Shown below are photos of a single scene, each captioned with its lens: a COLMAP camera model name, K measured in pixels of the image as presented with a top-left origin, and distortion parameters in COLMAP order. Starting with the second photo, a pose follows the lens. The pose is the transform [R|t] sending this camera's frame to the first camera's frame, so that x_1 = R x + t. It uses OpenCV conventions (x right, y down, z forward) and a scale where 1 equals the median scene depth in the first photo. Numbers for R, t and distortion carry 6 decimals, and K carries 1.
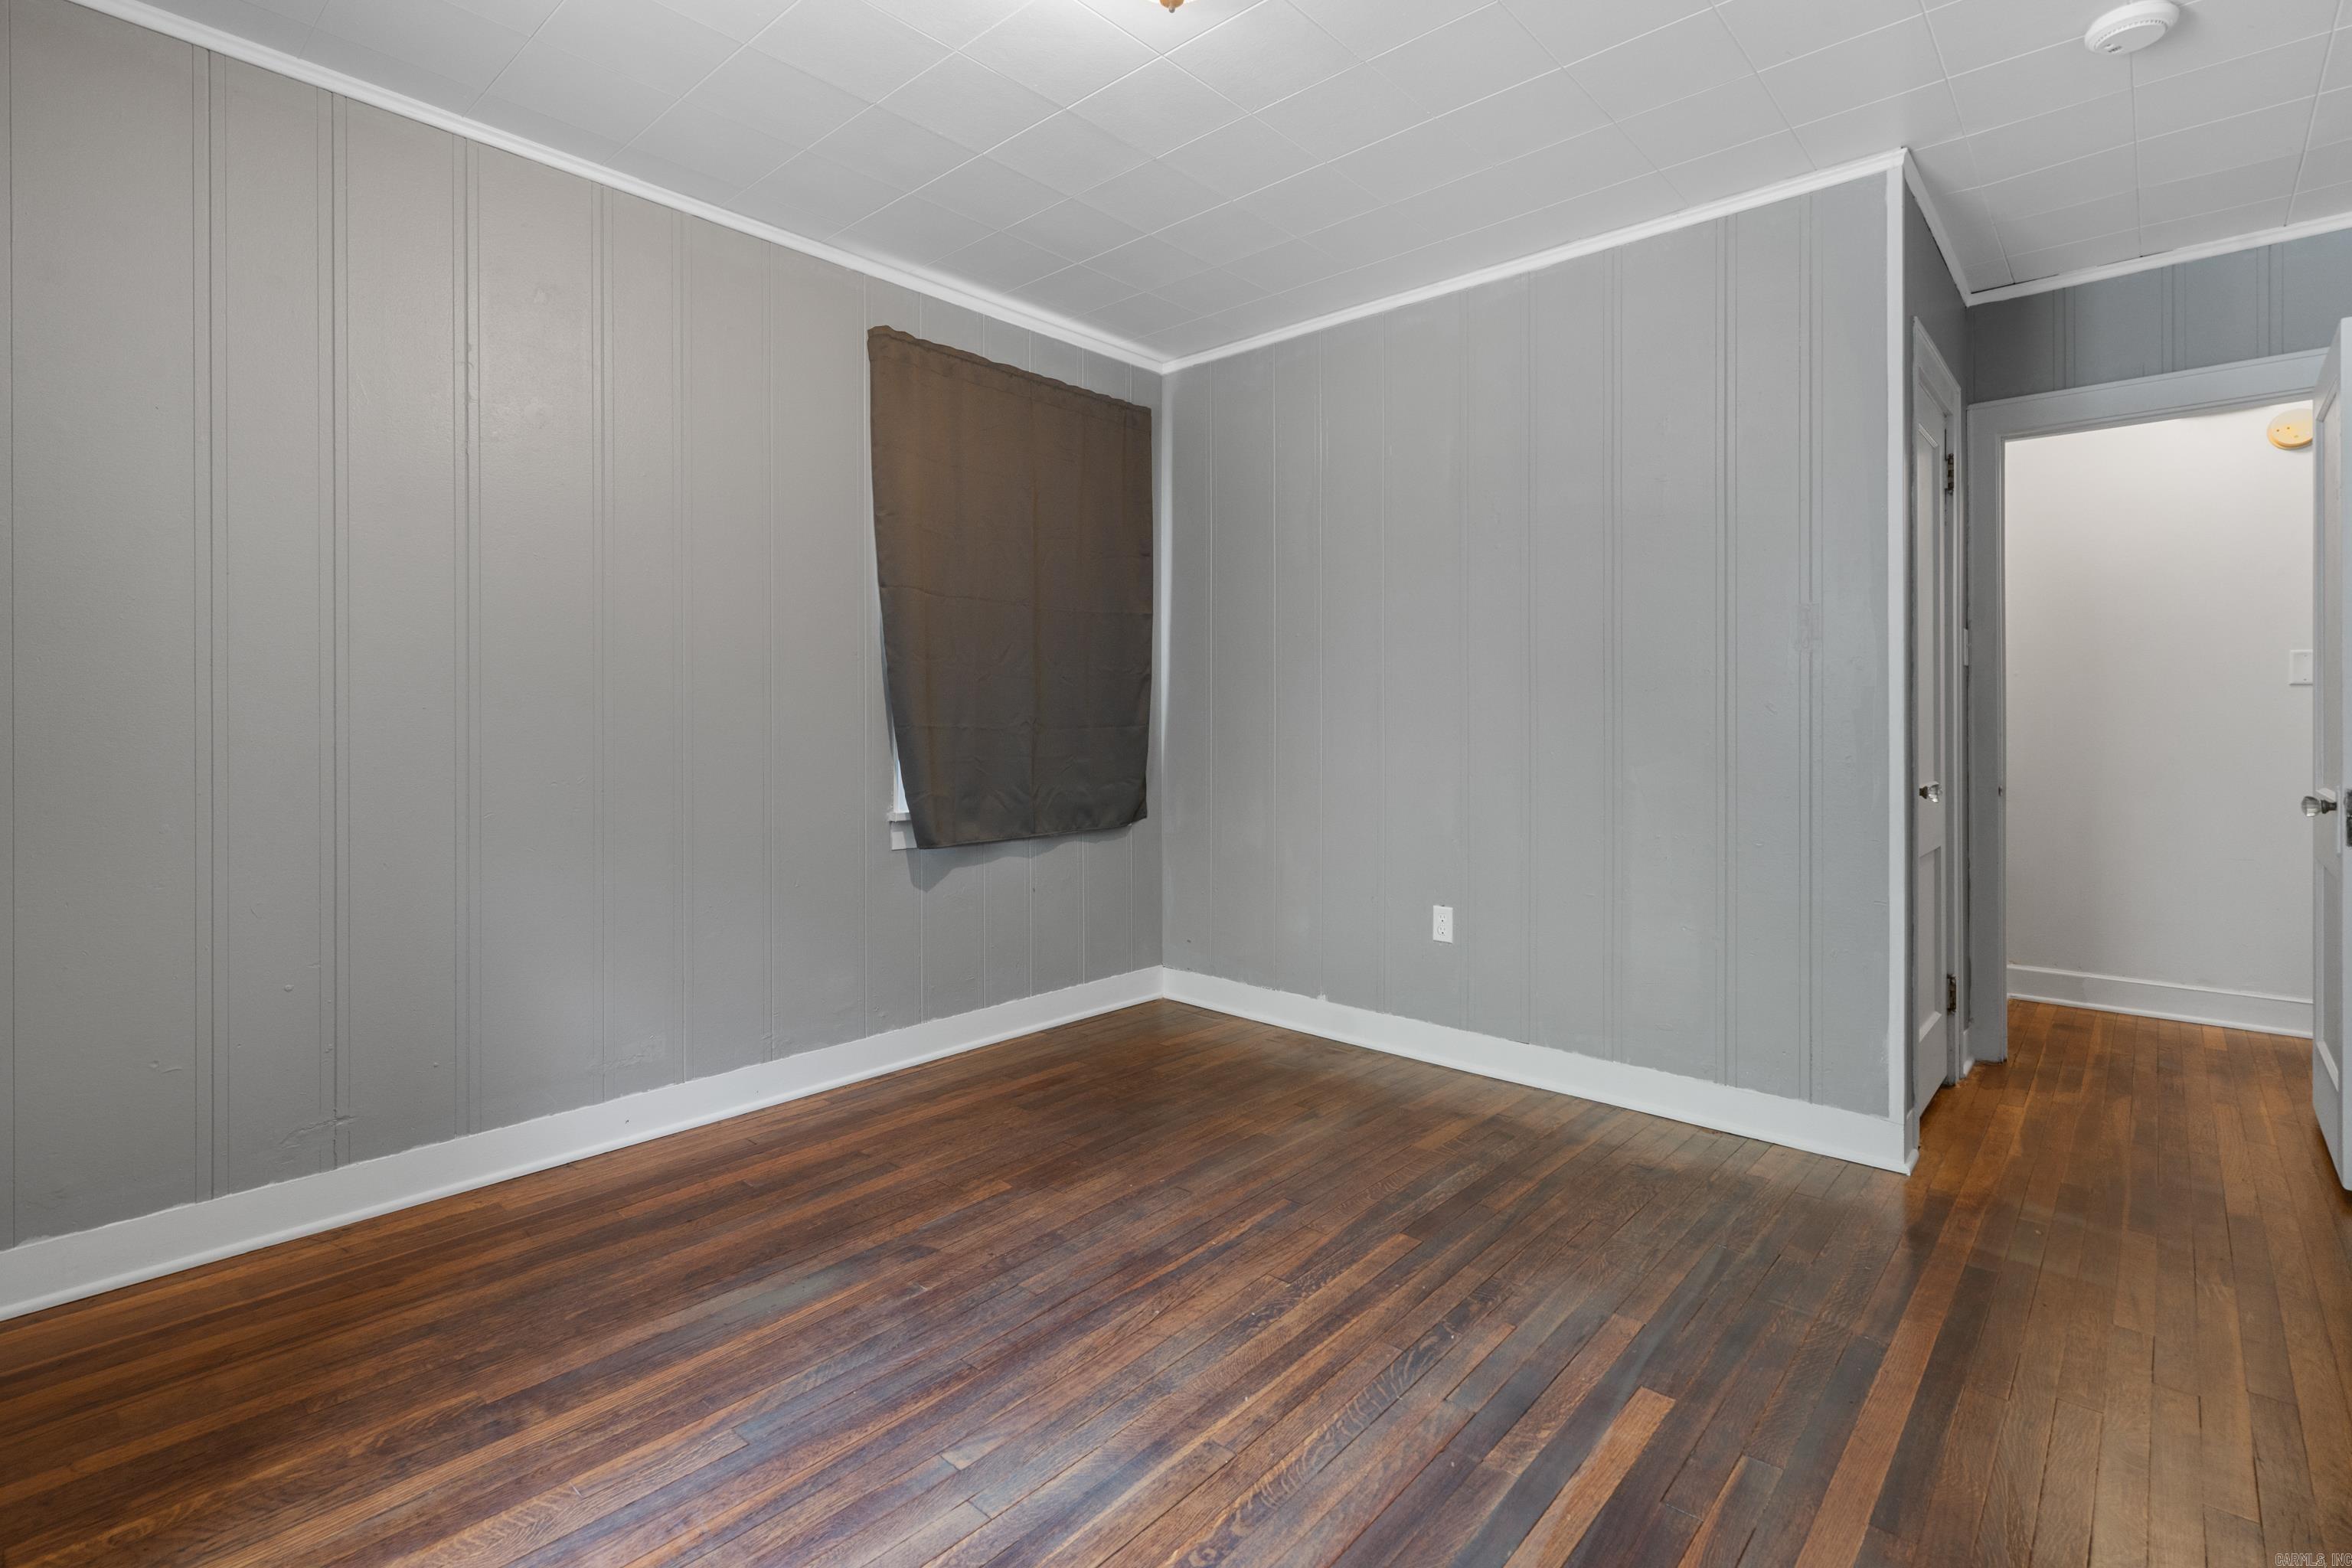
lens RADIAL K [[1074.1, 0, 1202.6], [0, 1074.1, 709.7], [0, 0, 1]] dist [-0.002044, 0.001068]
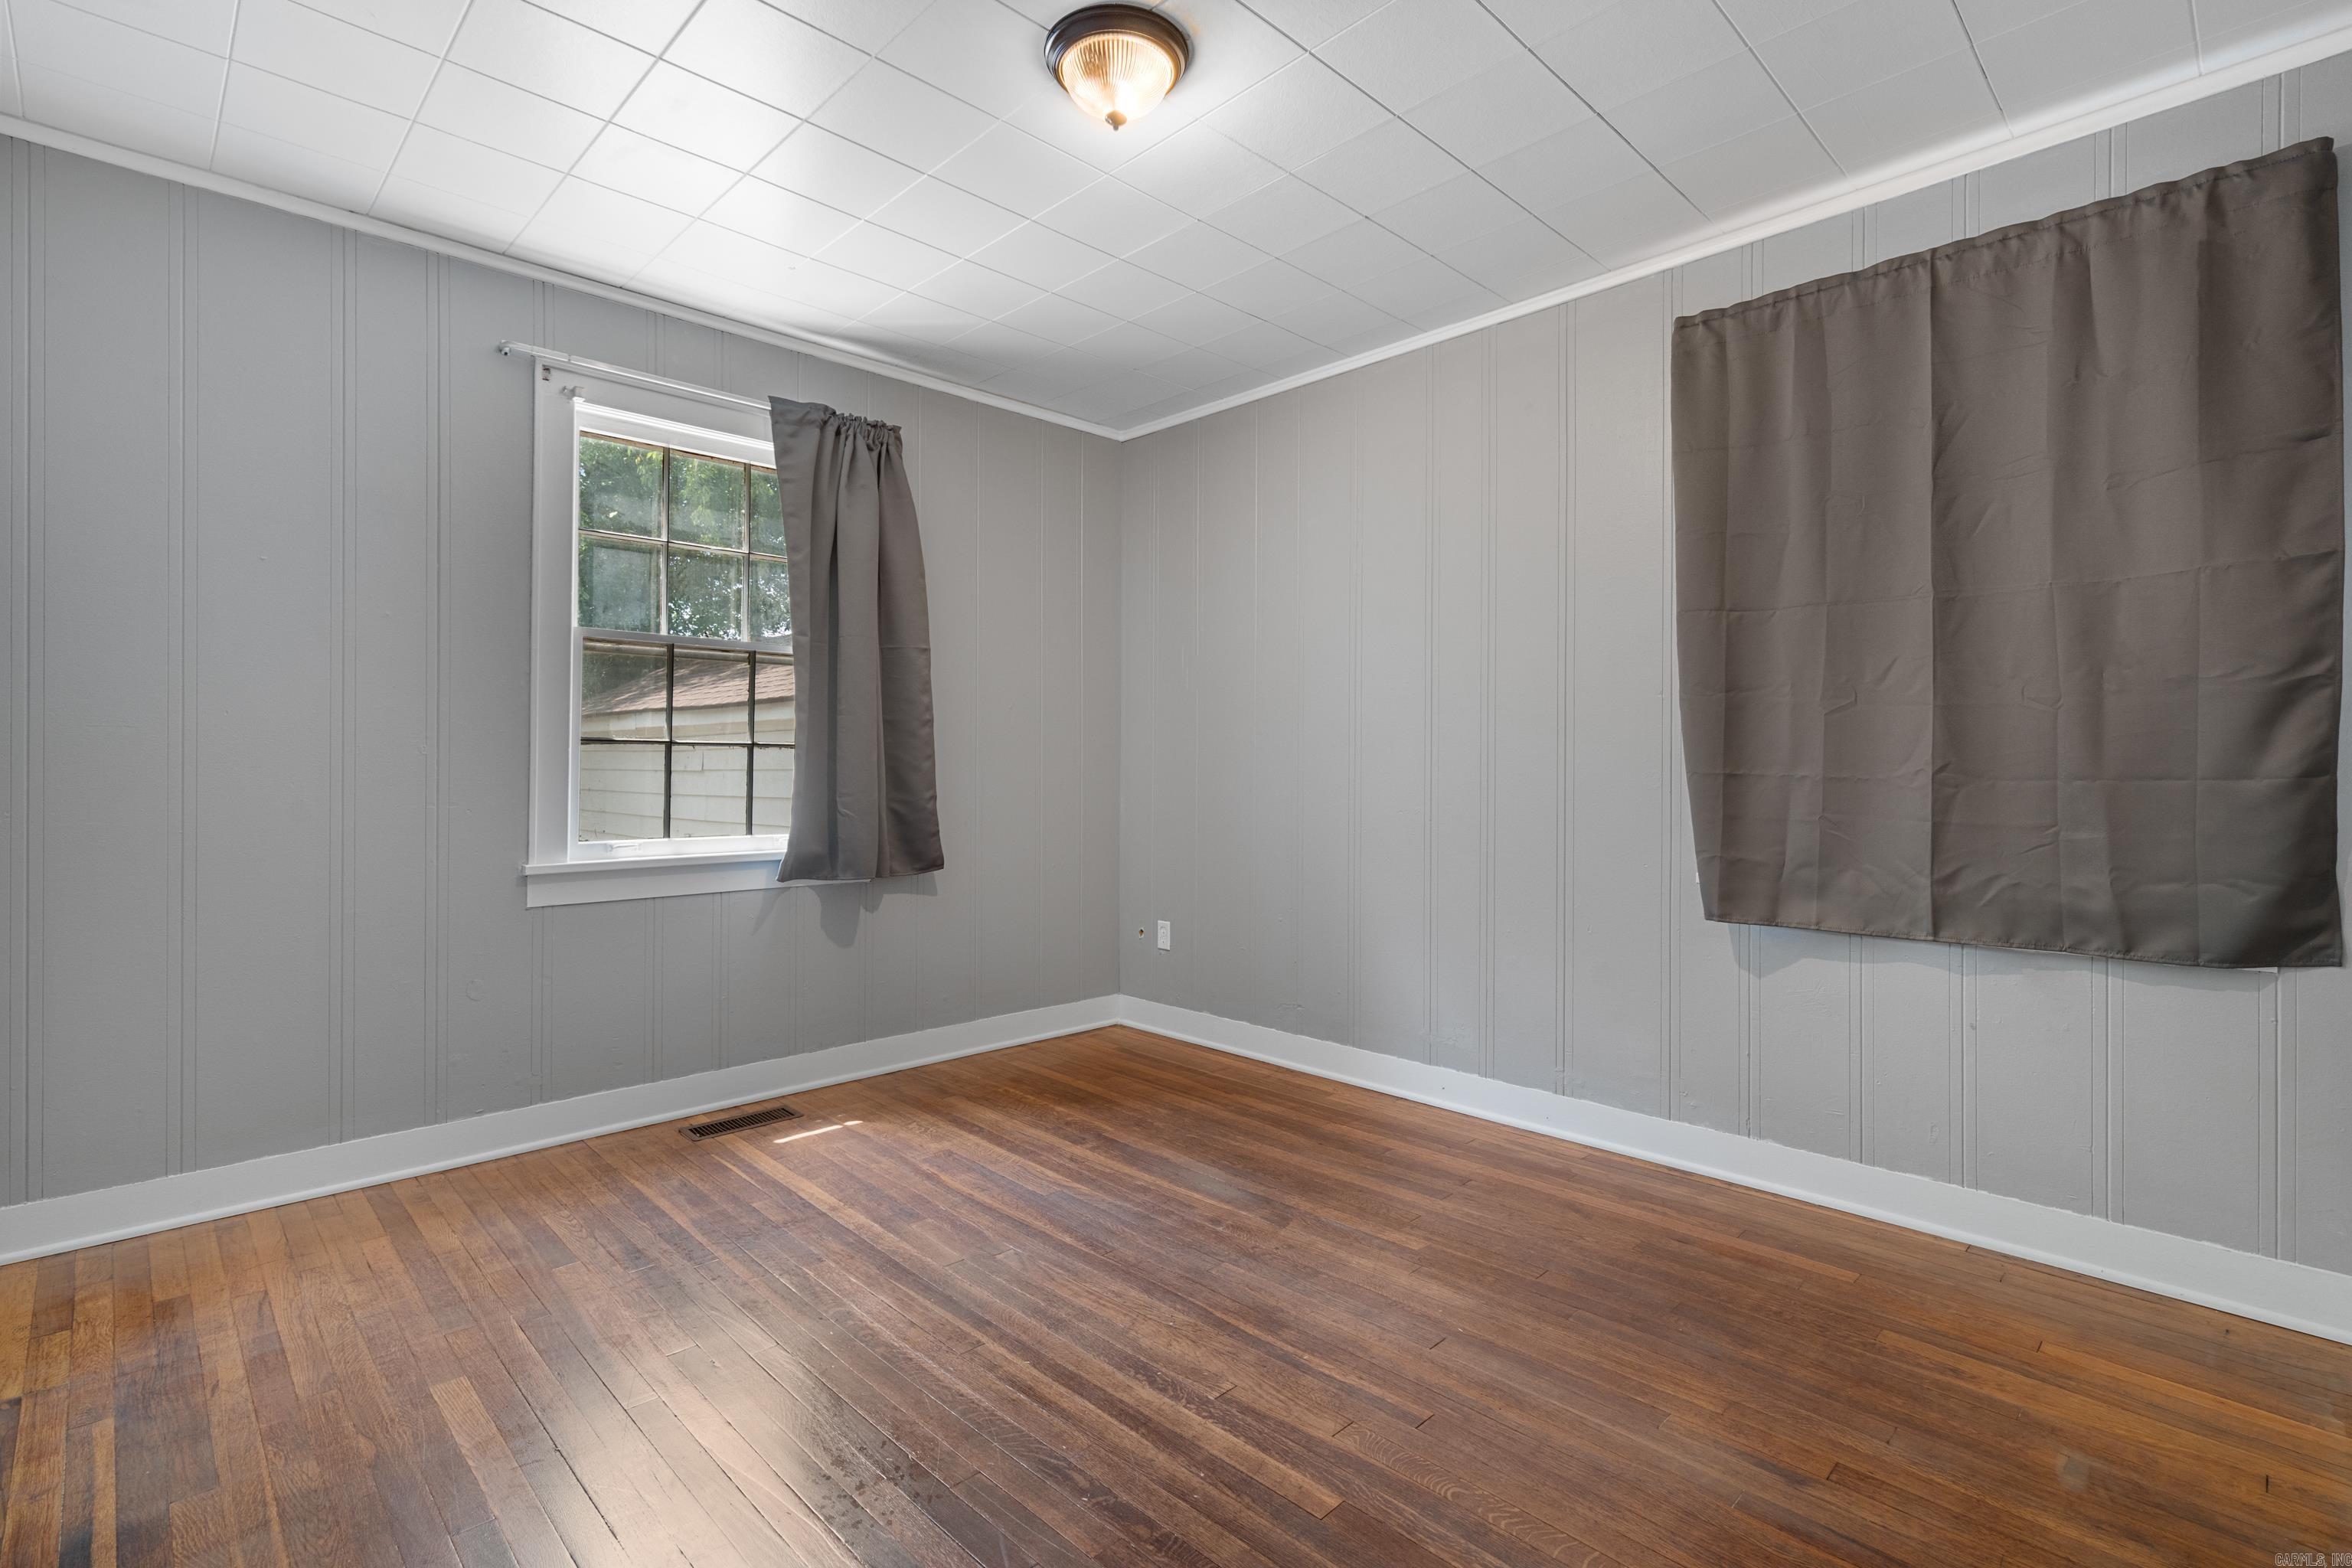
lens RADIAL K [[1074.1, 0, 1177.6], [0, 1074.1, 778.3], [0, 0, 1]] dist [-0.002044, 0.001068]
pose [[-0.055323, 0.013652, -0.998375, 0.952703], [0.004297, 0.999901, 0.013434, 0.006483], [0.998459, -0.003547, -0.055376, 1.005791]]
